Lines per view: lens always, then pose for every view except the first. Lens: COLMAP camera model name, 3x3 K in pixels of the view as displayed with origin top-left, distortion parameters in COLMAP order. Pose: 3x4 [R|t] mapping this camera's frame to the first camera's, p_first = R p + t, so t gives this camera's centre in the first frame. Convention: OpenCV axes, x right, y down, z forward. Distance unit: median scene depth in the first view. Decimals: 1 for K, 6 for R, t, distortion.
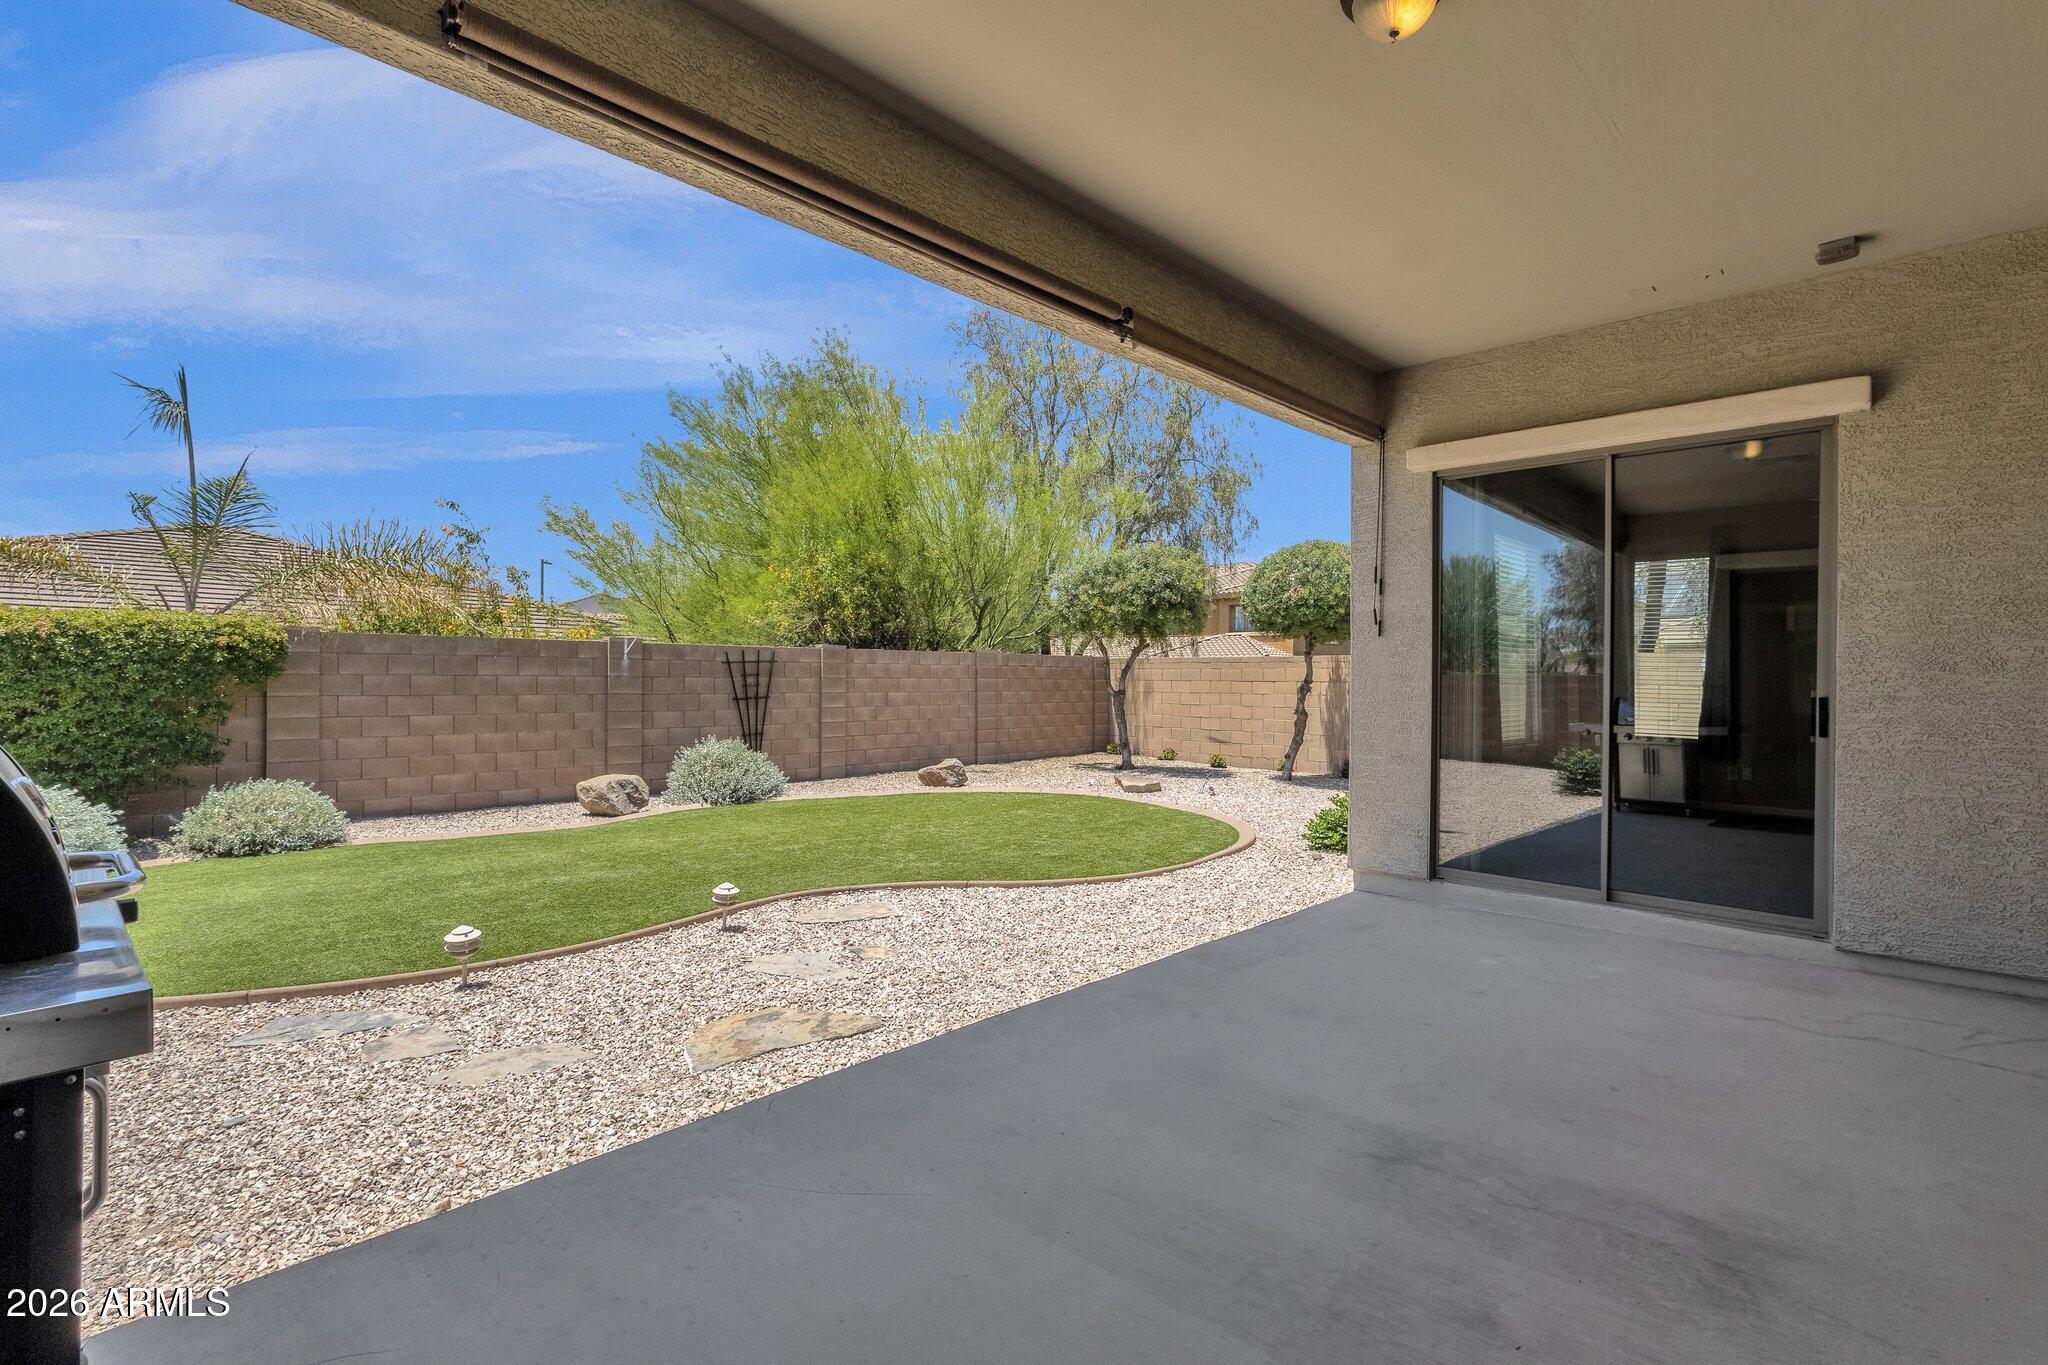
lens RADIAL K [[950.5, 0, 1017.1], [0, 950.5, 677.1], [0, 0, 1]] dist [0.002434, -0.000072]
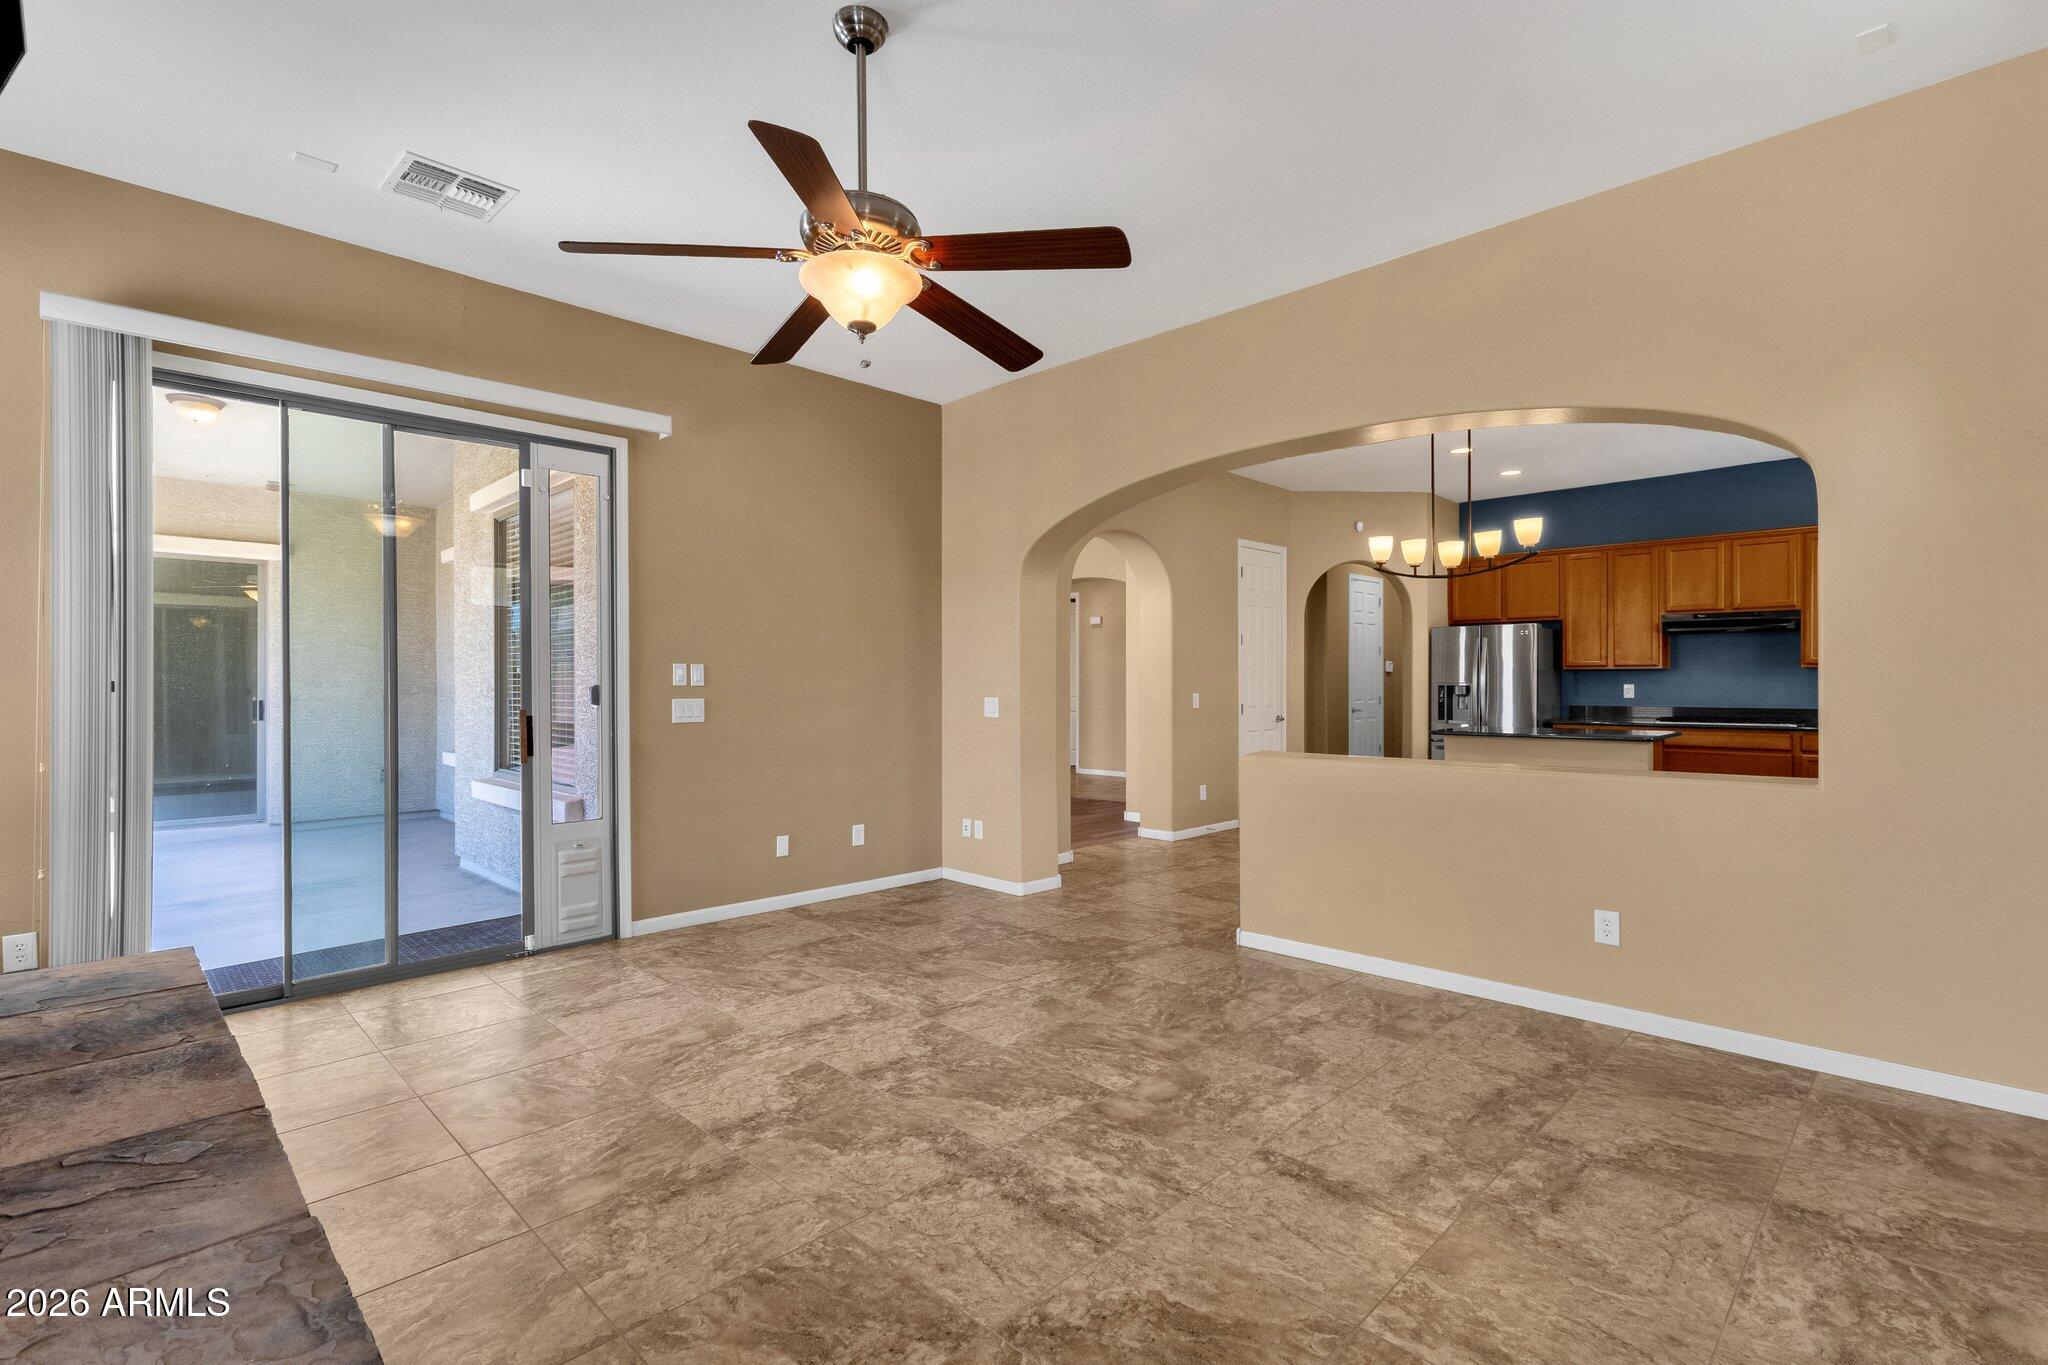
lens RADIAL K [[943.9, 0, 1024.6], [0, 943.9, 679.7], [0, 0, 1]] dist [0.012303, 0.000647]
pose [[-0.006942, -0.006740, 0.999953, -0.477523], [-0.000415, 0.999977, 0.006737, -0.015128], [-0.999976, -0.000368, -0.006945, -0.240159]]
